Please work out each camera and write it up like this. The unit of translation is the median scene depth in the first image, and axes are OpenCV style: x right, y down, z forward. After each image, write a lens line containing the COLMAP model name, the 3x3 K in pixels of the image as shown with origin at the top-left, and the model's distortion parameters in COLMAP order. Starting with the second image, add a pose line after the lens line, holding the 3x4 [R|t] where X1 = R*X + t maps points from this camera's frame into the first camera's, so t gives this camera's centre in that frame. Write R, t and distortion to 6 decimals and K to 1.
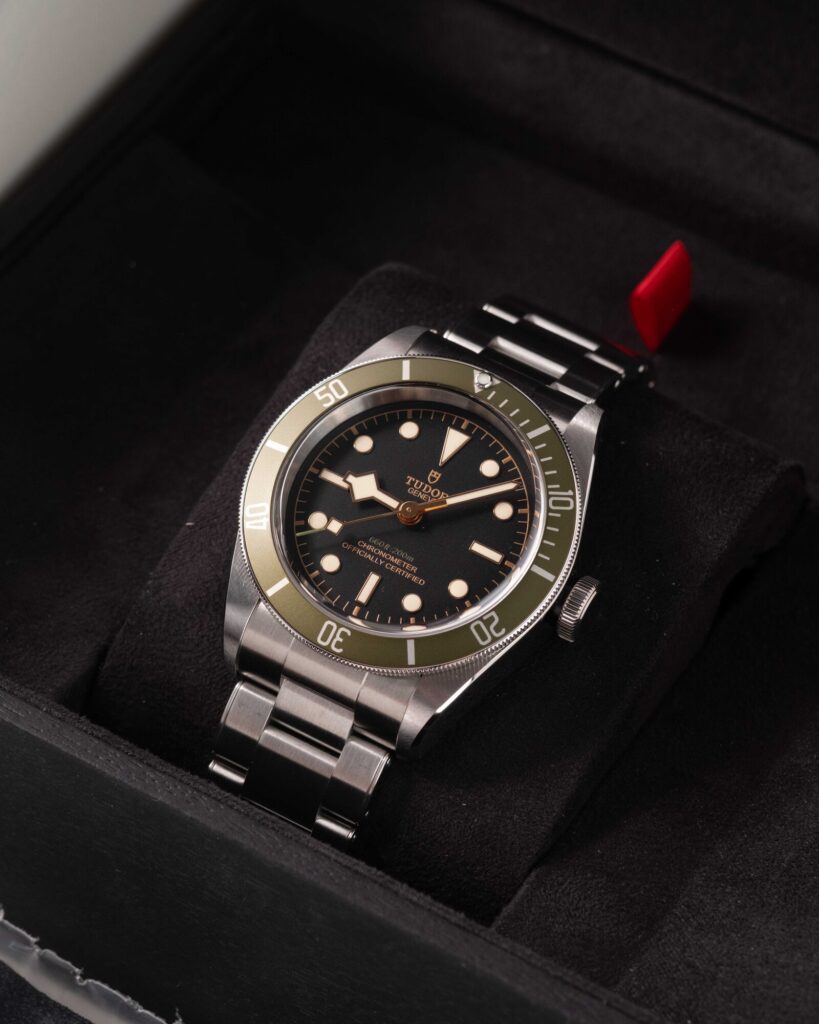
lens RADIAL K [[3899.4, 0, 403.8], [0, 3899.4, 513.8], [0, 0, 1]] dist [0.239394, 0.000000]
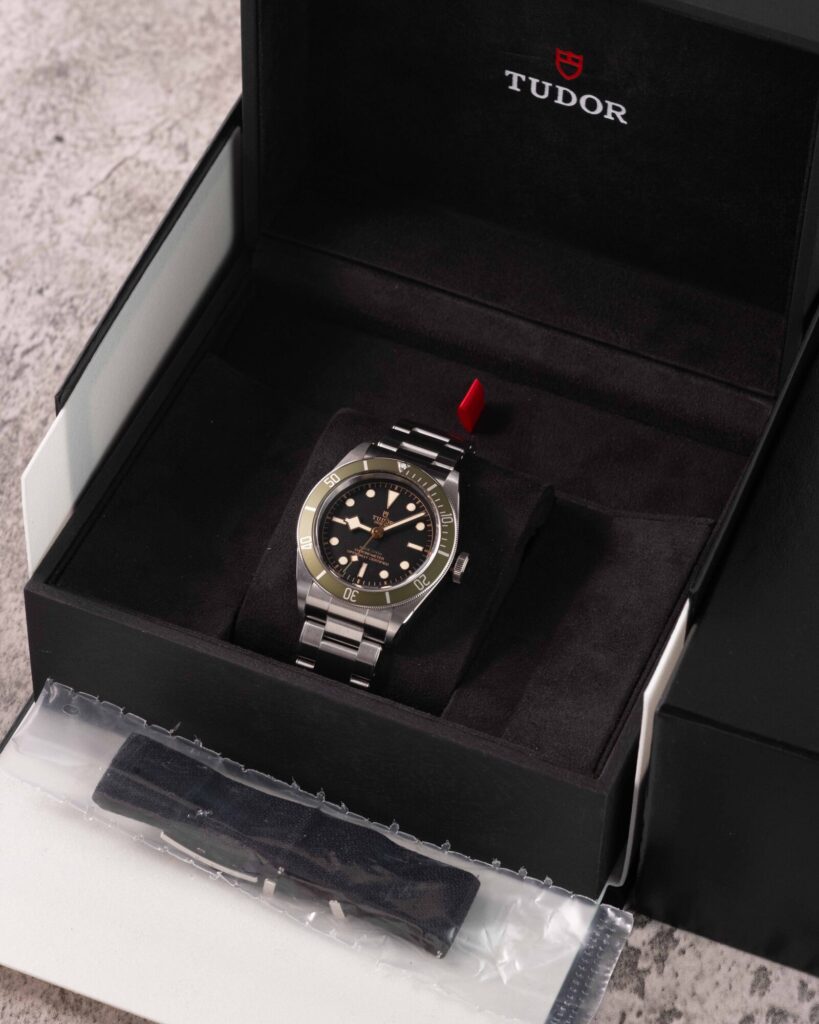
lens RADIAL K [[3899.4, 0, 410.2], [0, 3899.4, 510.1], [0, 0, 1]] dist [0.239394, 0.000000]
pose [[0.988448, -0.121961, 0.089978, -0.170416], [0.119027, 0.992190, 0.037311, -0.089585], [-0.093826, -0.026170, 0.995245, -1.121815]]
